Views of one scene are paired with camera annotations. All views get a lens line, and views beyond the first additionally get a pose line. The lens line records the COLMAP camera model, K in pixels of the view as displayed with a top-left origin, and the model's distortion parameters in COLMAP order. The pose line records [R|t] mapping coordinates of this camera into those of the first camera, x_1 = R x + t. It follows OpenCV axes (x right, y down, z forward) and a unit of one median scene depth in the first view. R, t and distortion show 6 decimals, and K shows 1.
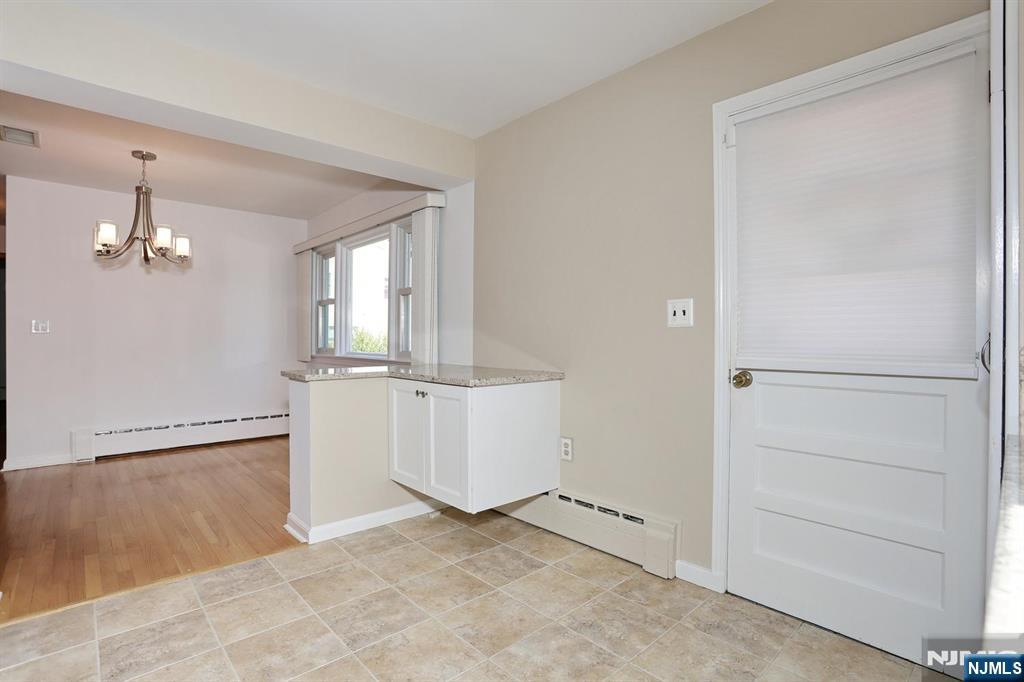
lens RADIAL K [[493.3, 0, 511.5], [0, 493.3, 343.9], [0, 0, 1]] dist [-0.043705, 0.003249]
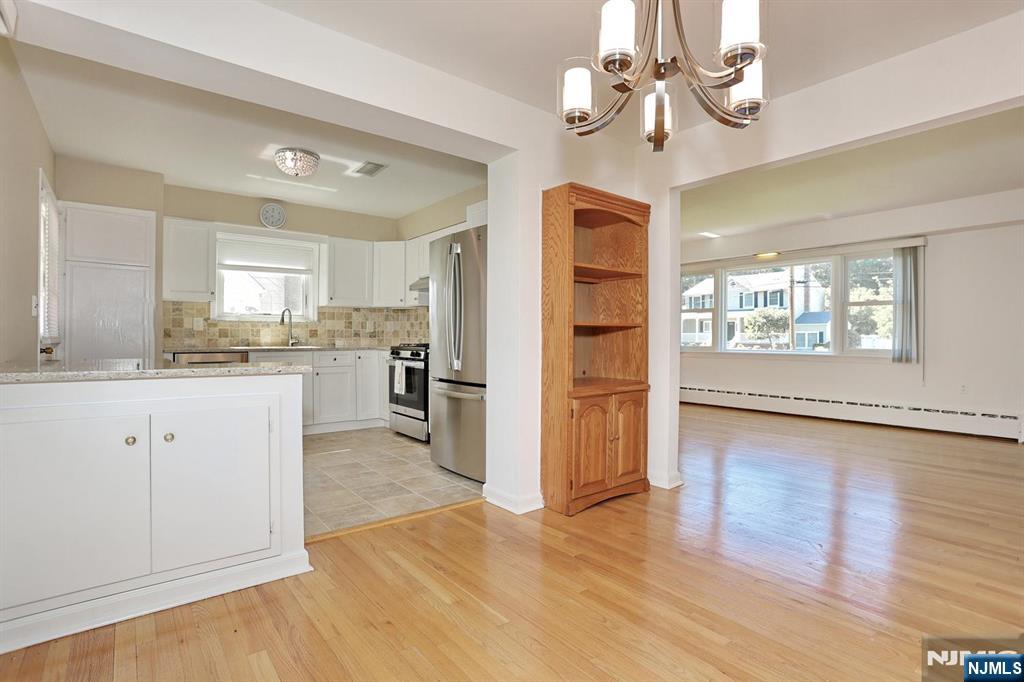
lens RADIAL K [[493.3, 0, 509.8], [0, 493.3, 338.8], [0, 0, 1]] dist [-0.043705, 0.003249]
pose [[-0.997735, -0.007451, 0.066847, -1.142982], [-0.006786, 0.999925, 0.010169, 0.006755], [-0.066917, 0.009692, -0.997711, 2.401049]]
